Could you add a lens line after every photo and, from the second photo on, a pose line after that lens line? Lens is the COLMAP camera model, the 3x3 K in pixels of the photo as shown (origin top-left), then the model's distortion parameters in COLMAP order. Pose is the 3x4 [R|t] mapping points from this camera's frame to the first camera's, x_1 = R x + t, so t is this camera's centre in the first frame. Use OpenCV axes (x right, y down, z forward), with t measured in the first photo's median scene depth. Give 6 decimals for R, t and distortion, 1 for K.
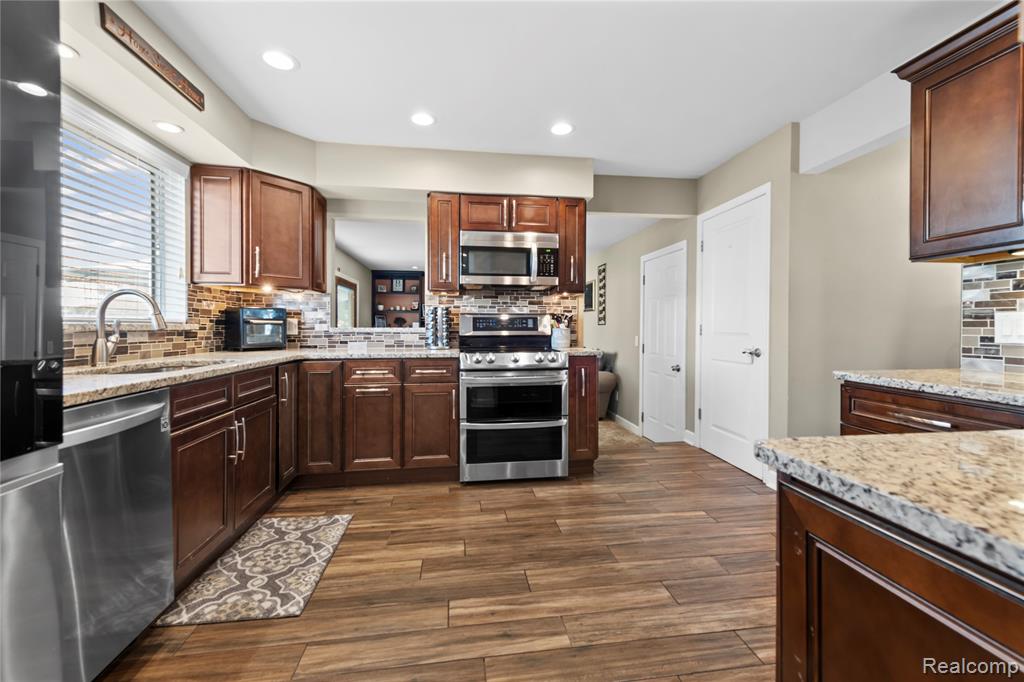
lens RADIAL K [[421.4, 0, 521.0], [0, 421.4, 328.3], [0, 0, 1]] dist [0.015881, -0.003515]
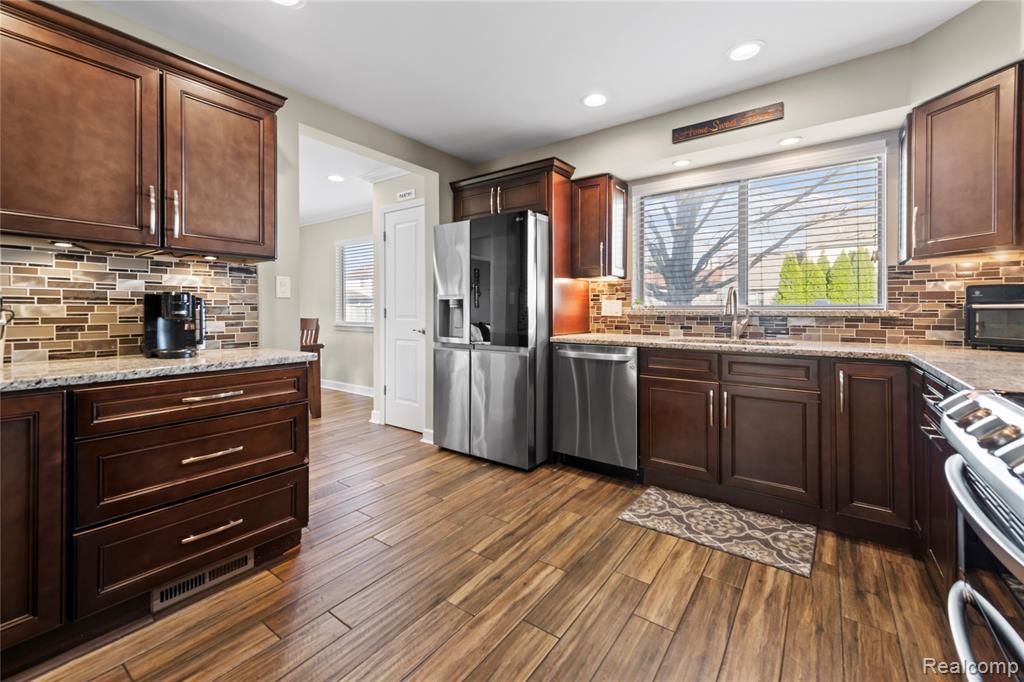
lens RADIAL K [[421.4, 0, 507.5], [0, 421.4, 309.4], [0, 0, 1]] dist [0.015881, -0.003515]
pose [[-0.724804, -0.002958, -0.688949, 0.534179], [-0.003660, 0.999993, -0.000443, -0.010470], [0.688945, 0.002201, -0.724810, 1.328076]]
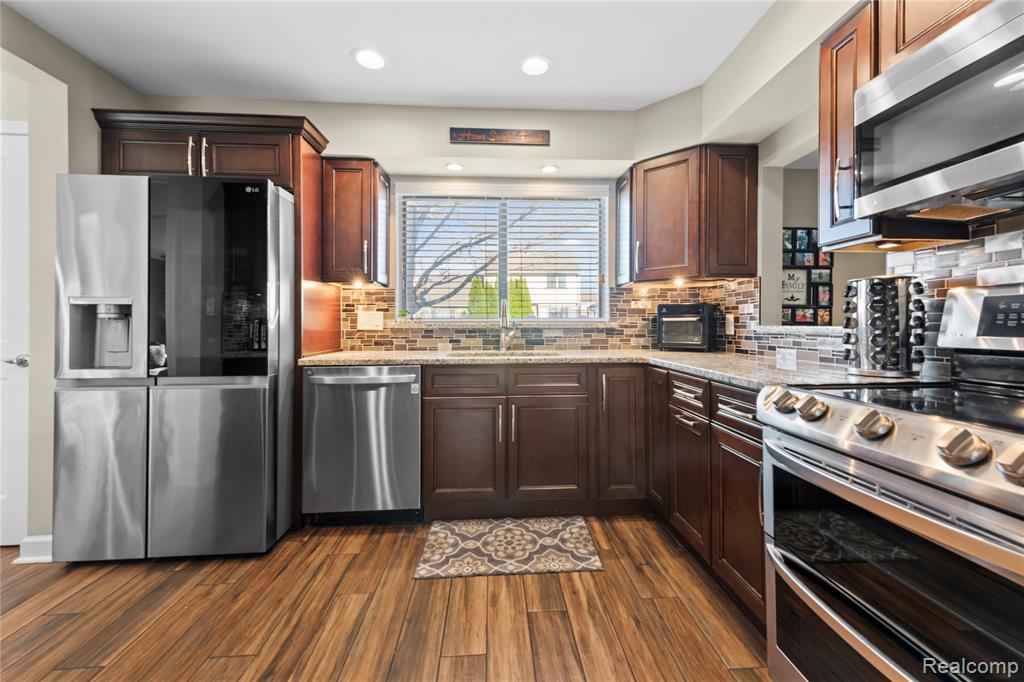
lens RADIAL K [[421.4, 0, 517.6], [0, 421.4, 321.4], [0, 0, 1]] dist [0.015881, -0.003515]
pose [[-0.102514, -0.009652, -0.994685, 0.442914], [-0.001116, 0.999953, -0.009589, -0.002729], [0.994731, 0.000128, -0.102520, 1.049787]]
